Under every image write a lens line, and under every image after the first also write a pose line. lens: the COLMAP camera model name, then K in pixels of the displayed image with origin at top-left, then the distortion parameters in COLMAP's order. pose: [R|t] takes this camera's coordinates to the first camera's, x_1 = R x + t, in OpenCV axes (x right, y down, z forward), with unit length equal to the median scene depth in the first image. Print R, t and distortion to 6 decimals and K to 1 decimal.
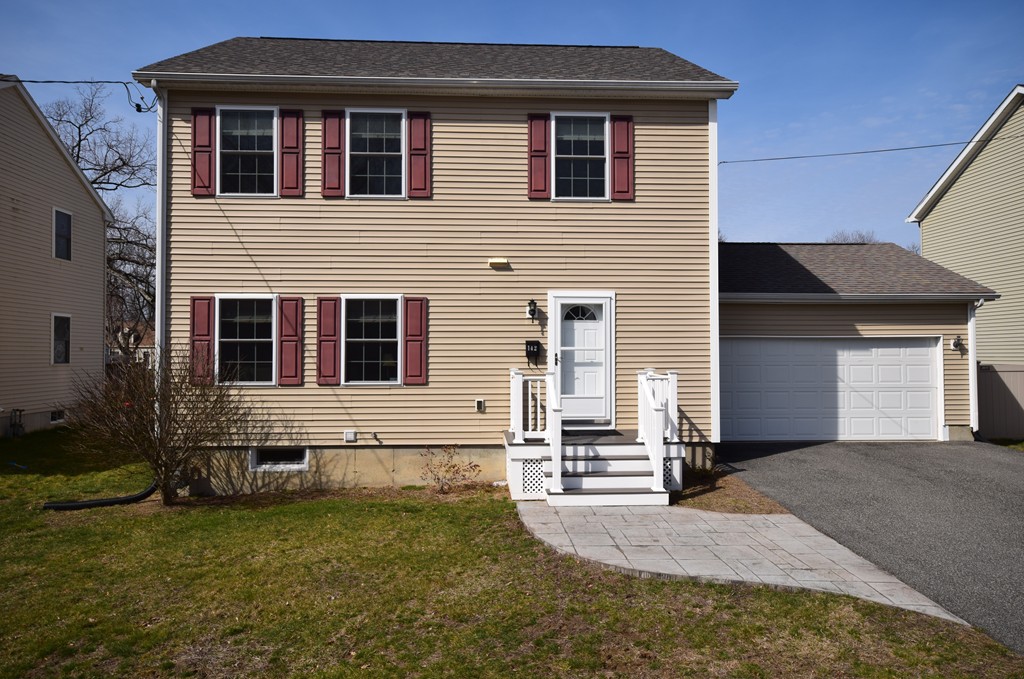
lens RADIAL K [[681.1, 0, 509.4], [0, 681.1, 338.6], [0, 0, 1]] dist [0.007048, 0.016178]
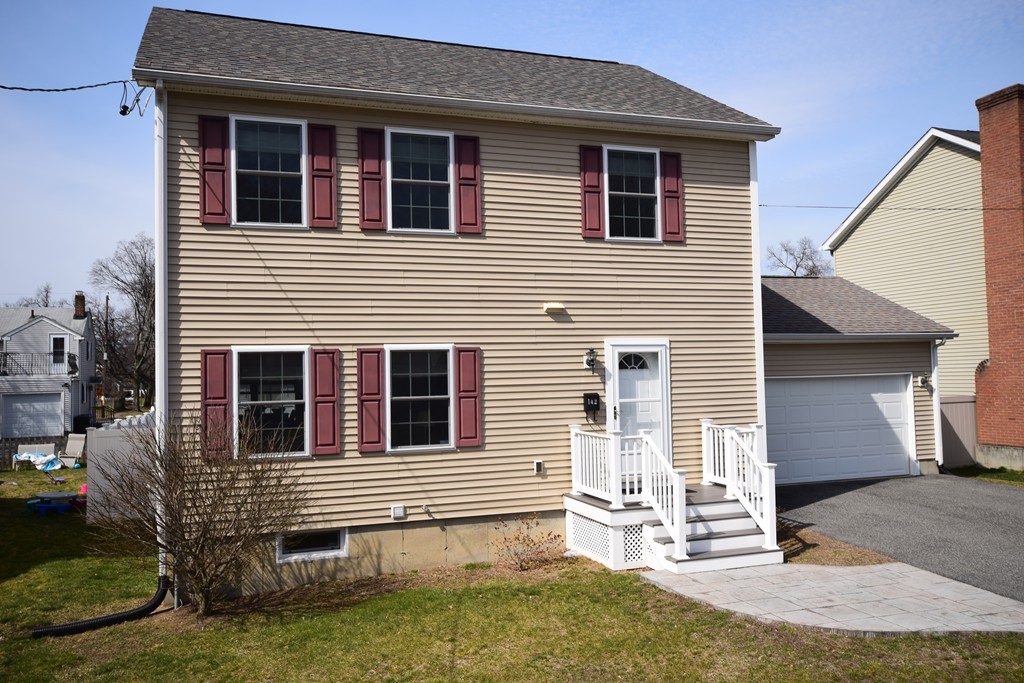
lens RADIAL K [[834.9, 0, 507.5], [0, 834.9, 343.2], [0, 0, 1]] dist [0.009559, 0.032007]
pose [[0.957041, -0.008795, 0.289819, -0.400904], [0.013657, 0.999798, -0.014760, -0.049757], [-0.289630, 0.018084, 0.956968, -0.041777]]
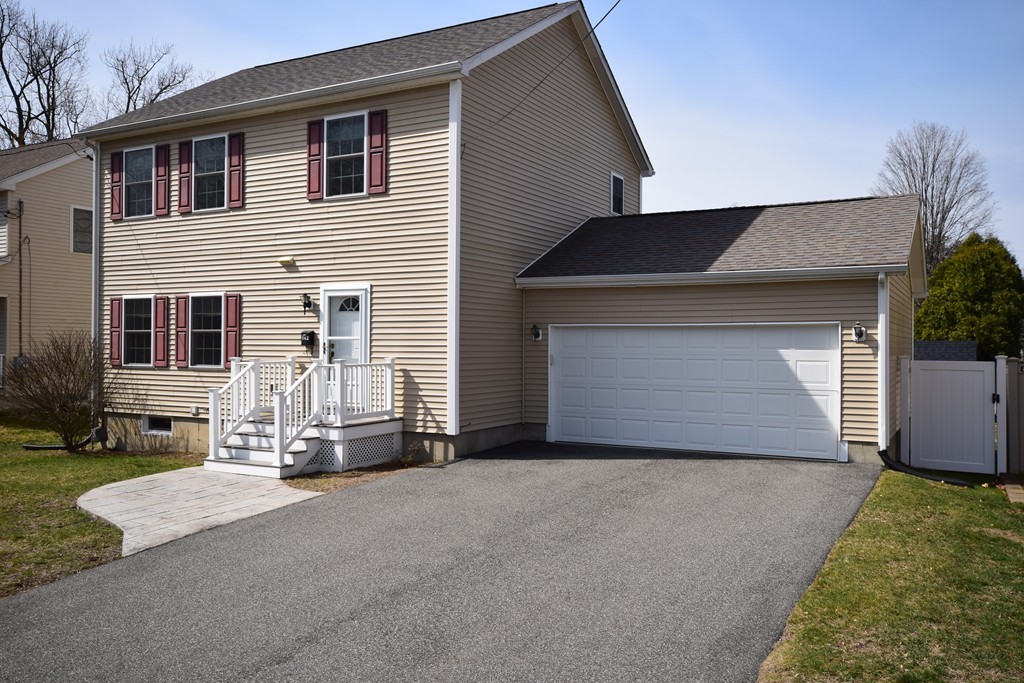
lens RADIAL K [[834.9, 0, 520.3], [0, 834.9, 343.8], [0, 0, 1]] dist [0.009559, 0.032007]
pose [[0.852305, 0.004917, -0.523022, 1.032060], [0.004340, 0.999855, 0.016472, 0.002758], [0.523027, -0.016309, 0.852160, 0.036633]]
